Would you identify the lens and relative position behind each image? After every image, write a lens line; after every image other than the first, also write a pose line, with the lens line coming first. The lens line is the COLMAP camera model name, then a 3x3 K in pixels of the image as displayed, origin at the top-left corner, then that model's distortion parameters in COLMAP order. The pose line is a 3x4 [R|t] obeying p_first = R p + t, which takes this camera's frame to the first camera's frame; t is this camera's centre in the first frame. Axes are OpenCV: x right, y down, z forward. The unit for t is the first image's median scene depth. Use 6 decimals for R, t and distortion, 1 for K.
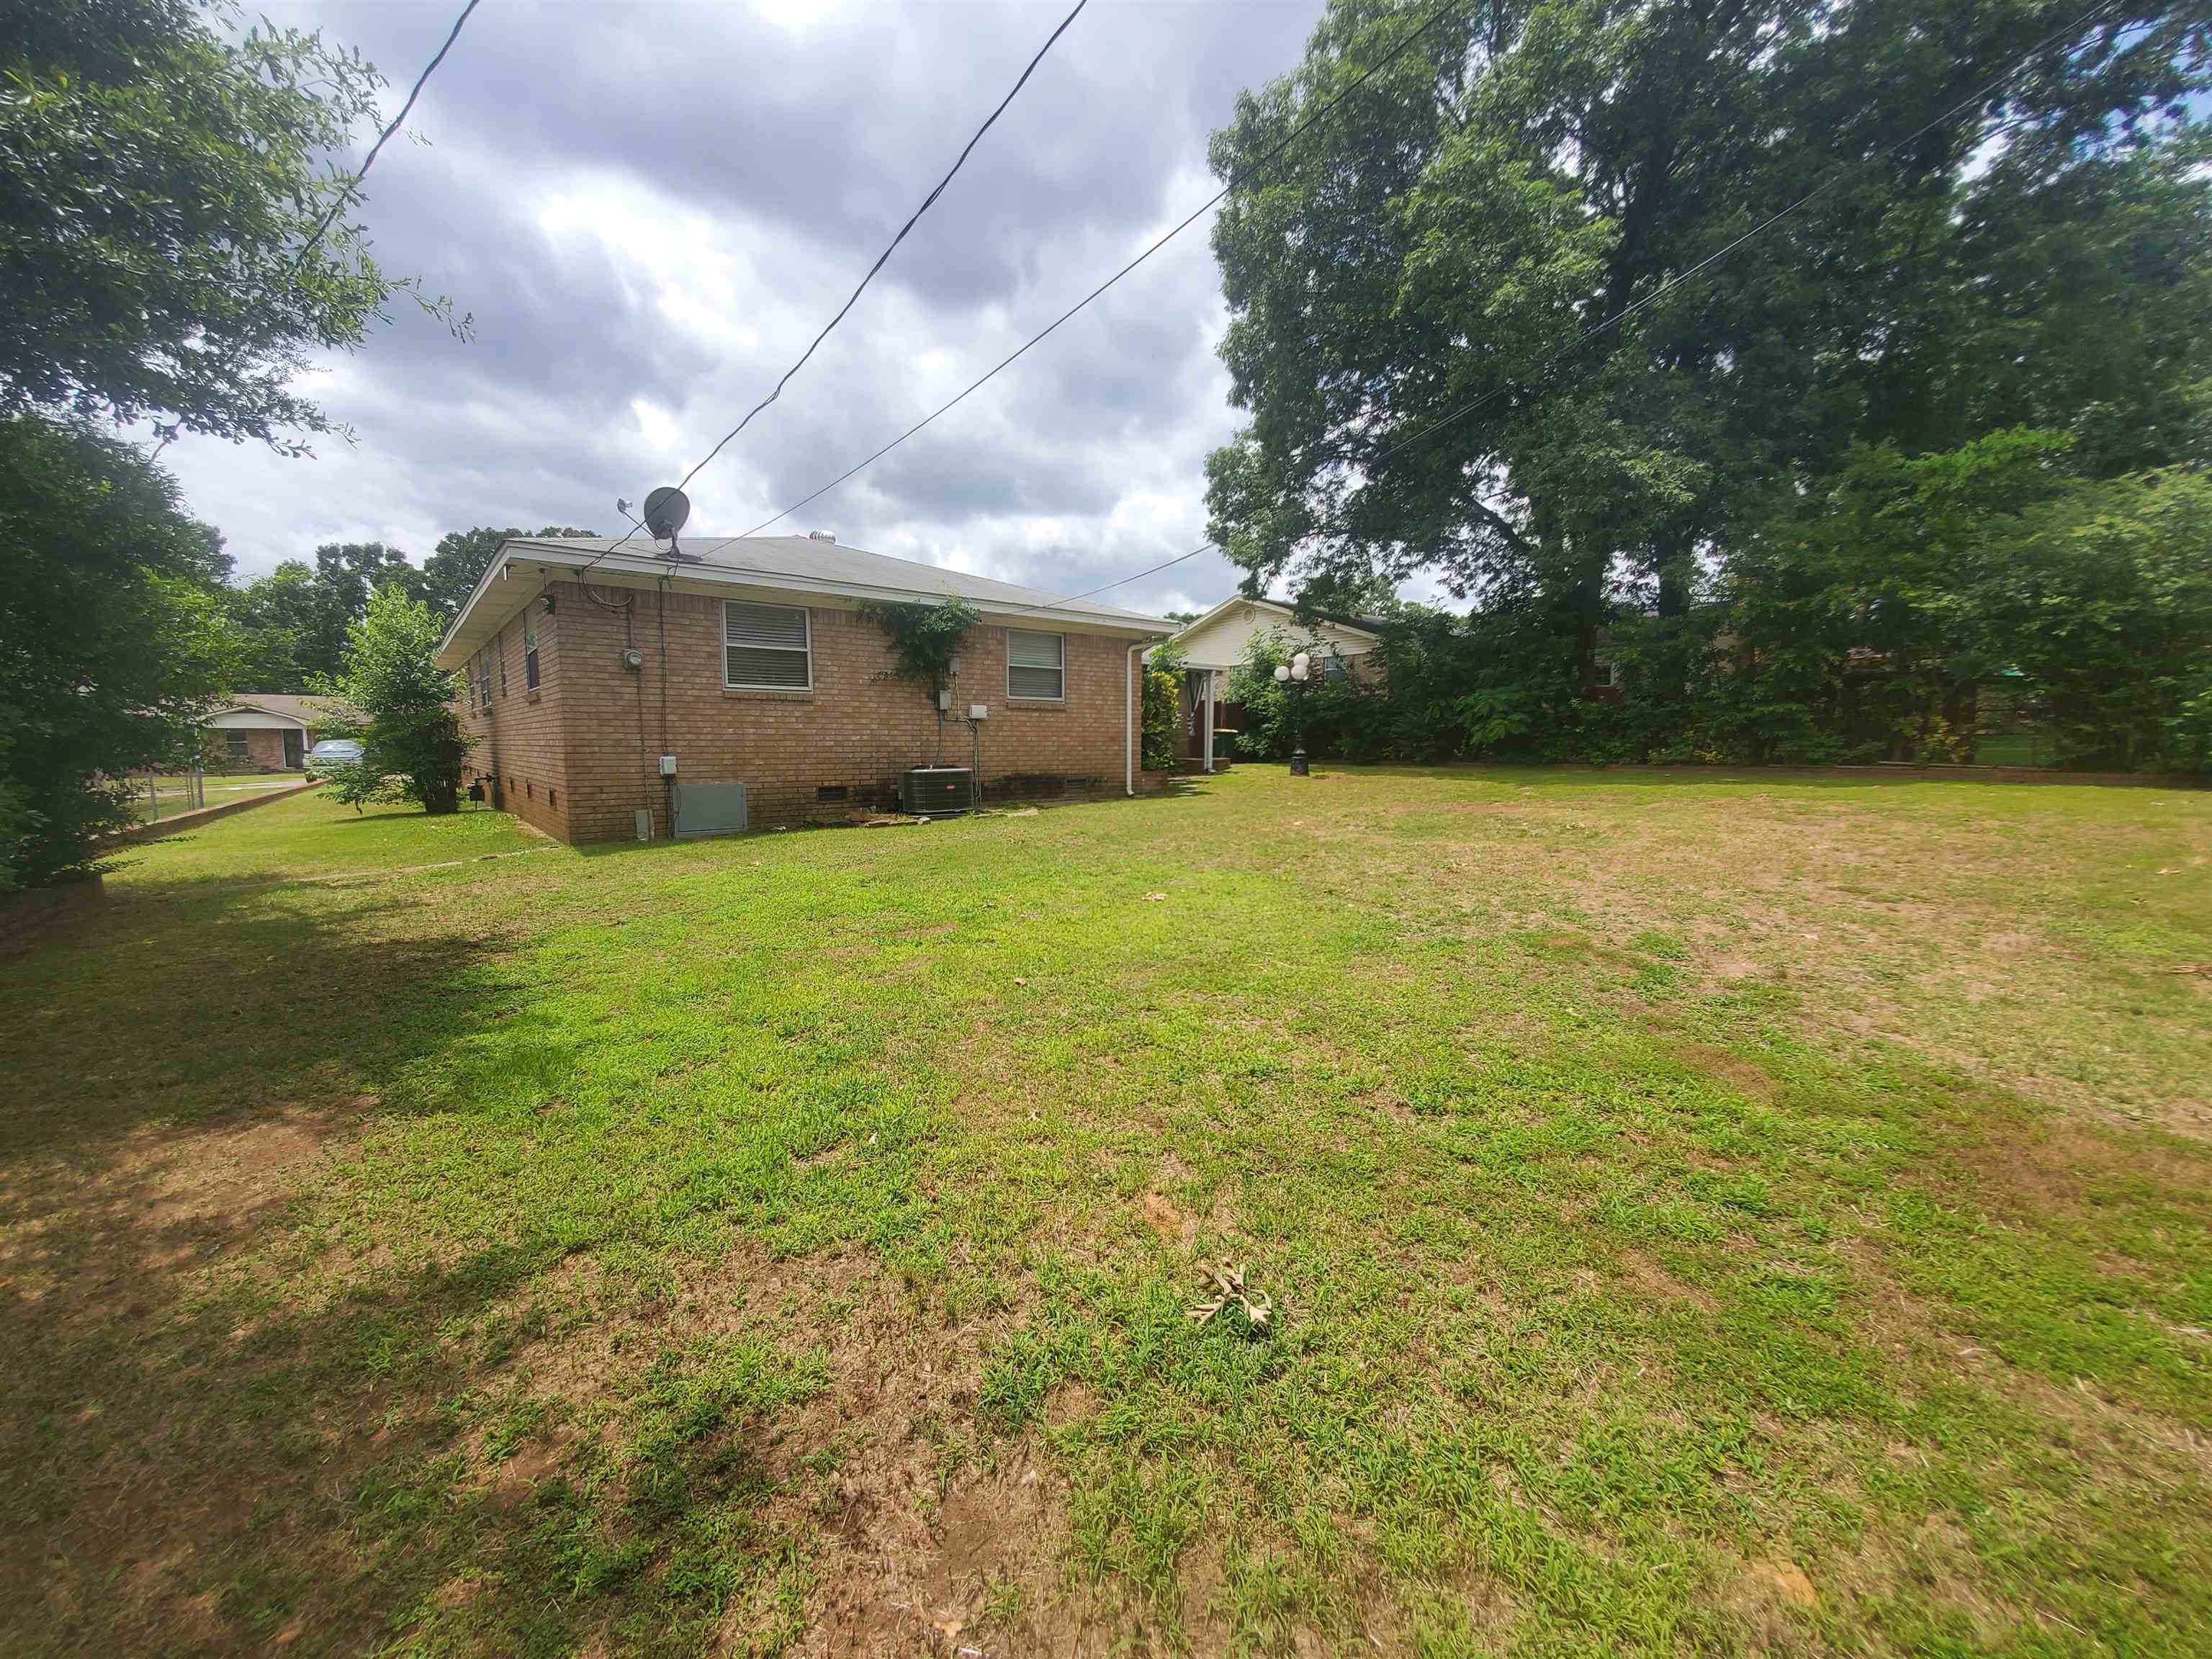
lens RADIAL K [[879.4, 0, 1106.0], [0, 879.4, 829.5], [0, 0, 1]] dist [0.000421, 0.000040]
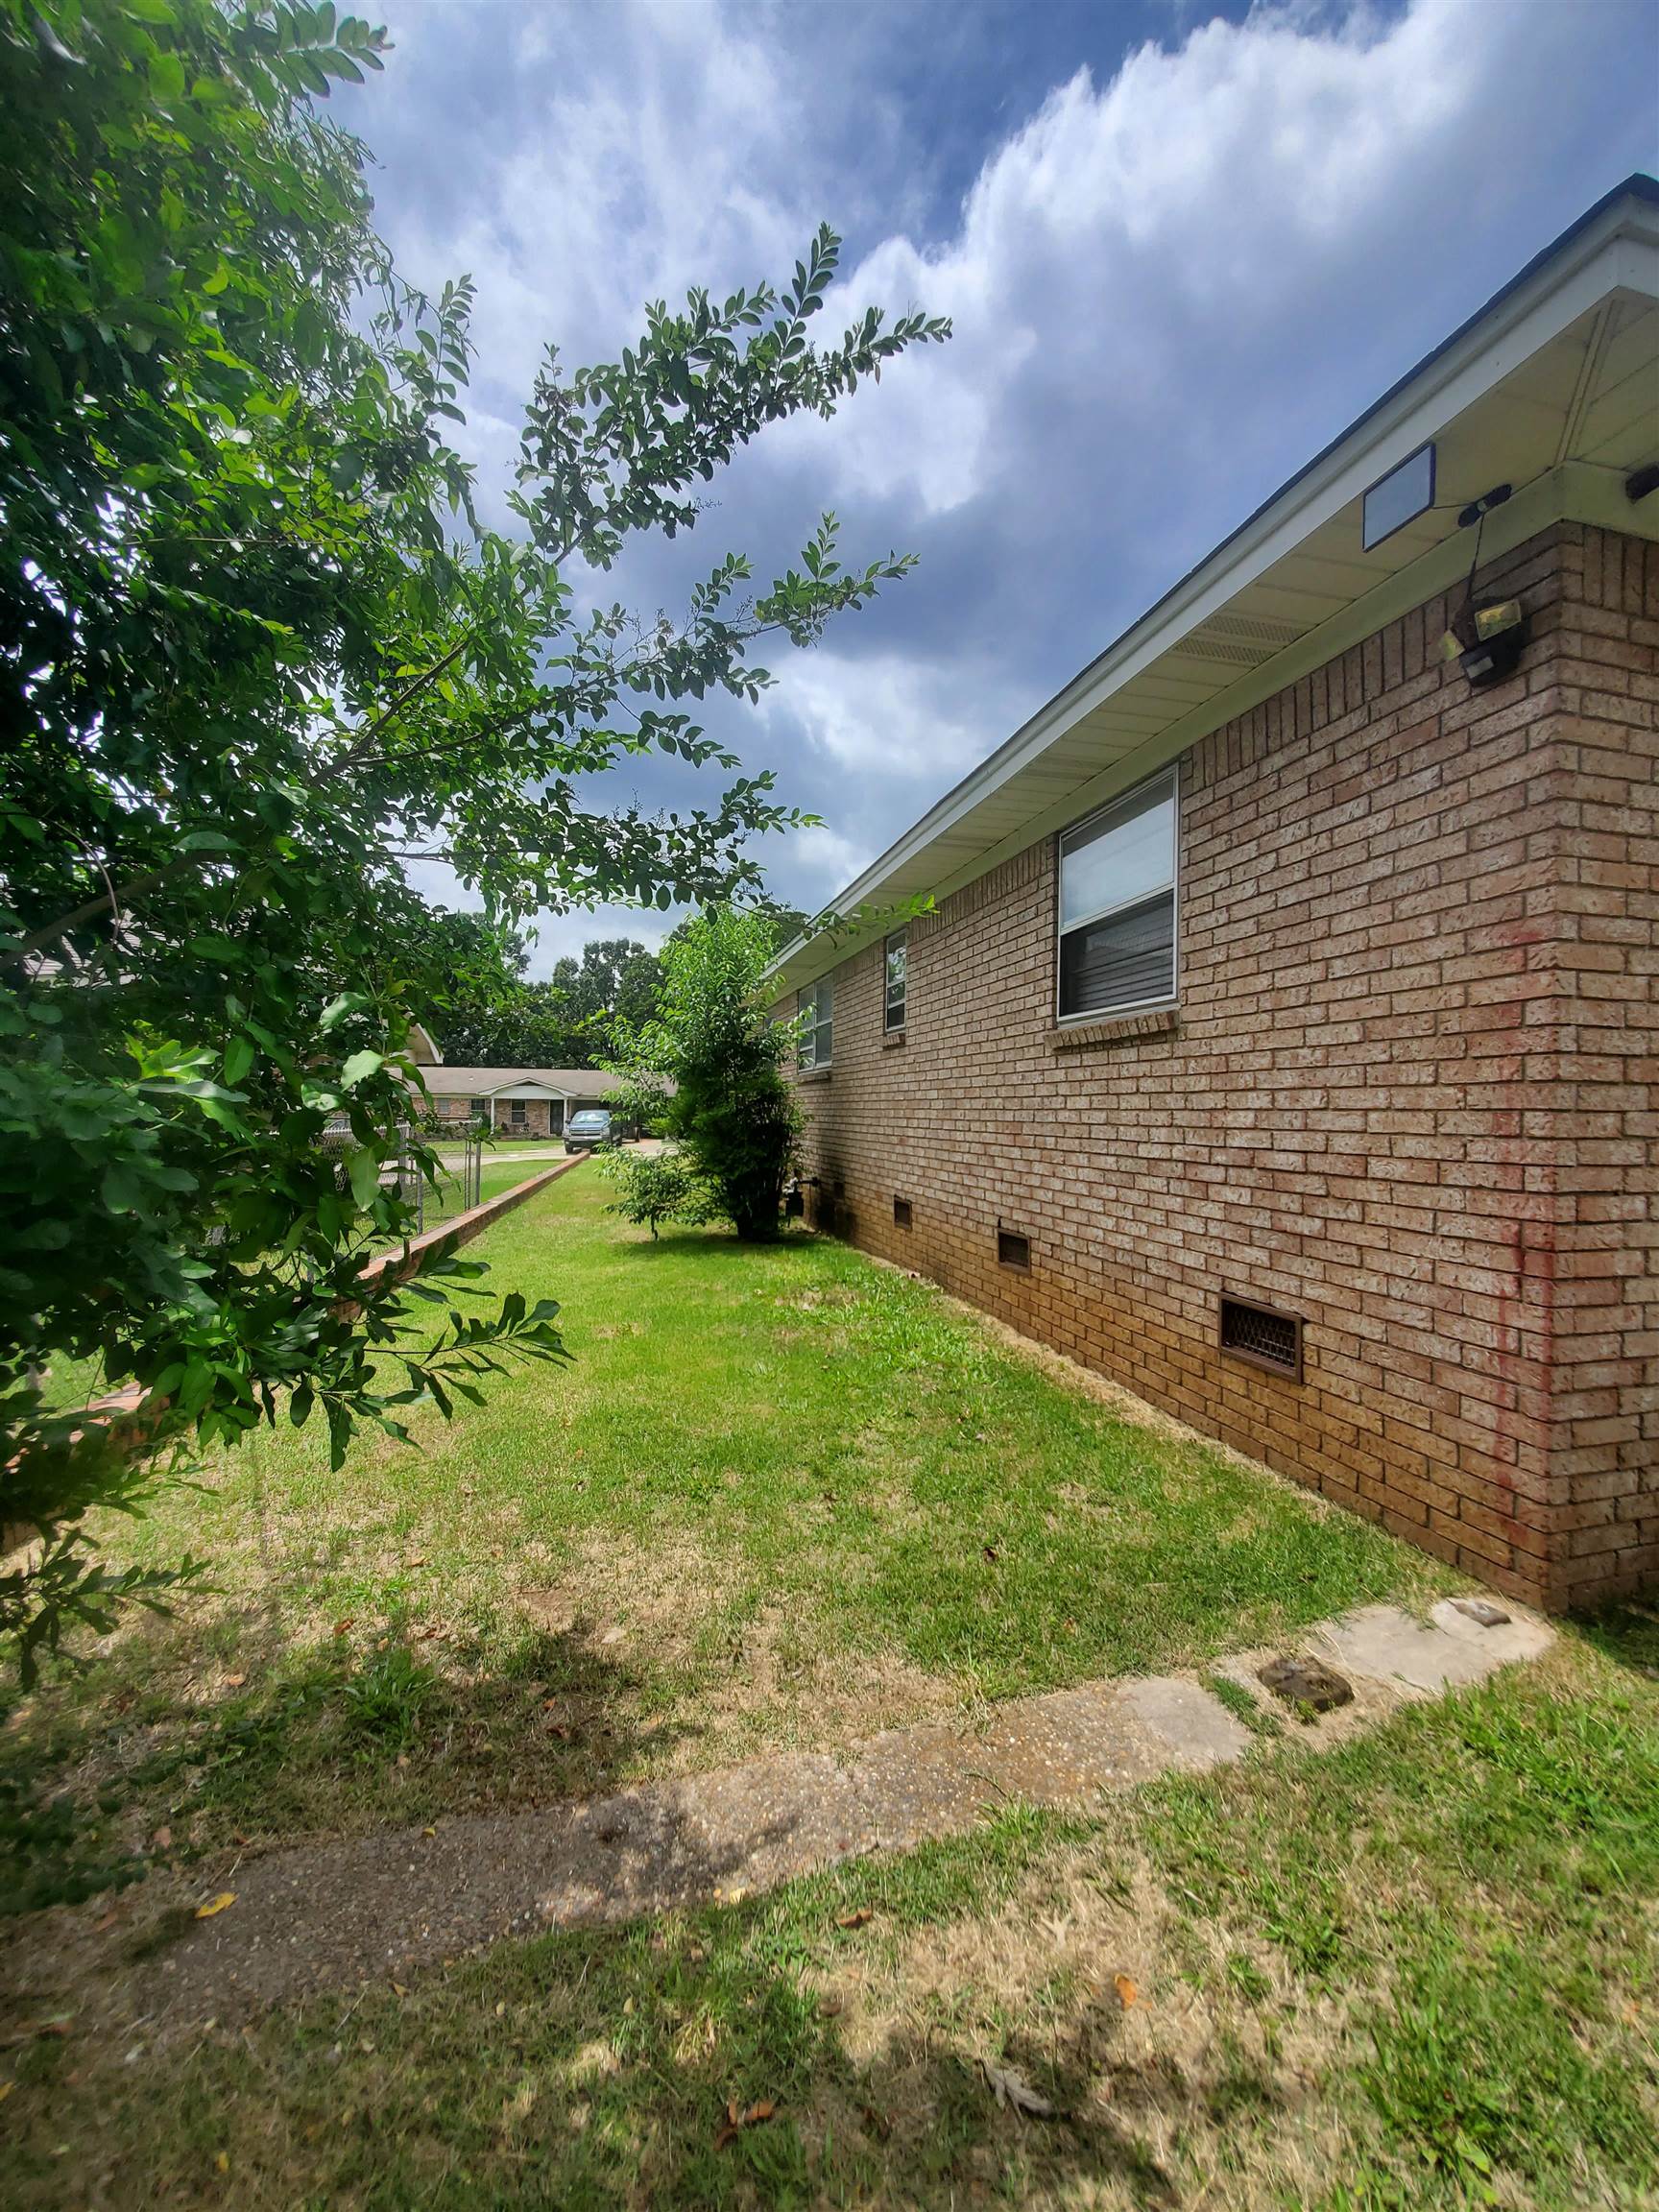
lens RADIAL K [[879.4, 0, 829.5], [0, 879.4, 1106.0], [0, 0, 1]] dist [0.000421, 0.000040]
pose [[0.906064, 0.004838, -0.423112, -0.156400], [-0.049833, 0.994196, -0.095346, -0.019494], [0.420195, 0.107475, 0.901047, 0.157545]]
